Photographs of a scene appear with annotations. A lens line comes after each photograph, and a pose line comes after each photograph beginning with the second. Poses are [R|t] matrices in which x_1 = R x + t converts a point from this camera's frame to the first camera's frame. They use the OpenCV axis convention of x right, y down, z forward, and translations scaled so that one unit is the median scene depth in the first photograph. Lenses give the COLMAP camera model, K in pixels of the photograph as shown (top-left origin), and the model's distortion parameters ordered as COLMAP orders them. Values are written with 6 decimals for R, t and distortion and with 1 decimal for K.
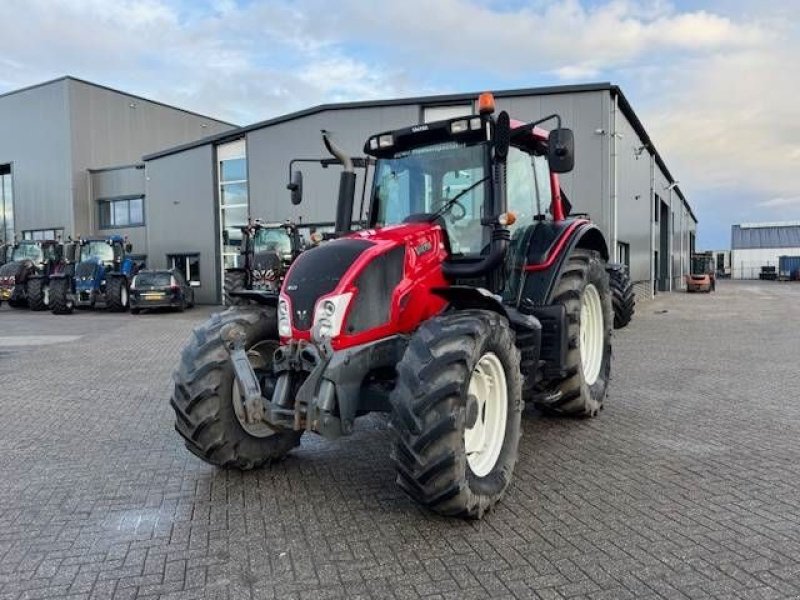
lens RADIAL K [[583.6, 0, 397.8], [0, 583.6, 302.3], [0, 0, 1]] dist [0.043241, -0.060784]
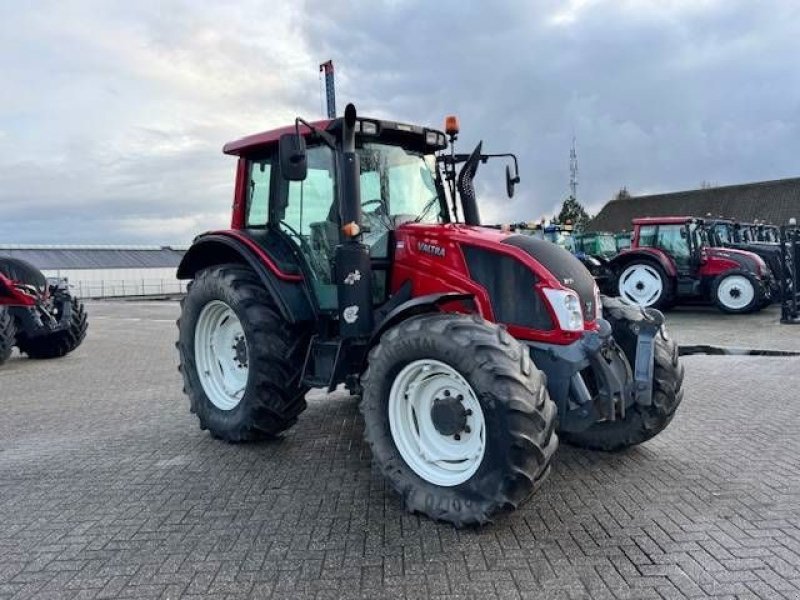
lens RADIAL K [[583.6, 0, 404.9], [0, 583.6, 292.9], [0, 0, 1]] dist [0.043241, -0.060784]
pose [[0.254644, -0.023244, 0.966755, -1.085568], [0.080827, 0.996725, 0.002675, -0.027686], [-0.963651, 0.077459, 0.255689, 0.911591]]
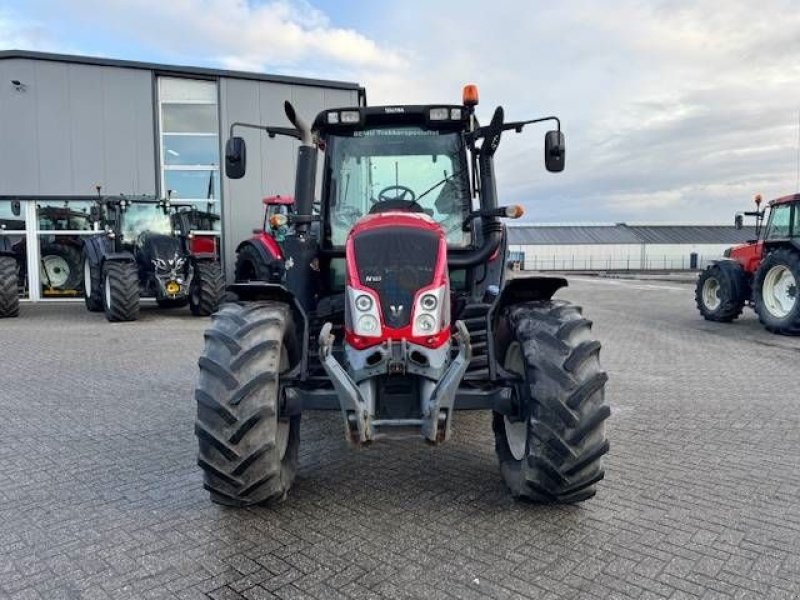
lens RADIAL K [[583.6, 0, 397.6], [0, 583.6, 304.8], [0, 0, 1]] dist [0.043241, -0.060784]
pose [[0.857783, -0.024706, 0.513417, -0.532316], [0.013994, 0.999596, 0.024721, -0.007565], [-0.513821, -0.014020, 0.857783, 0.218667]]
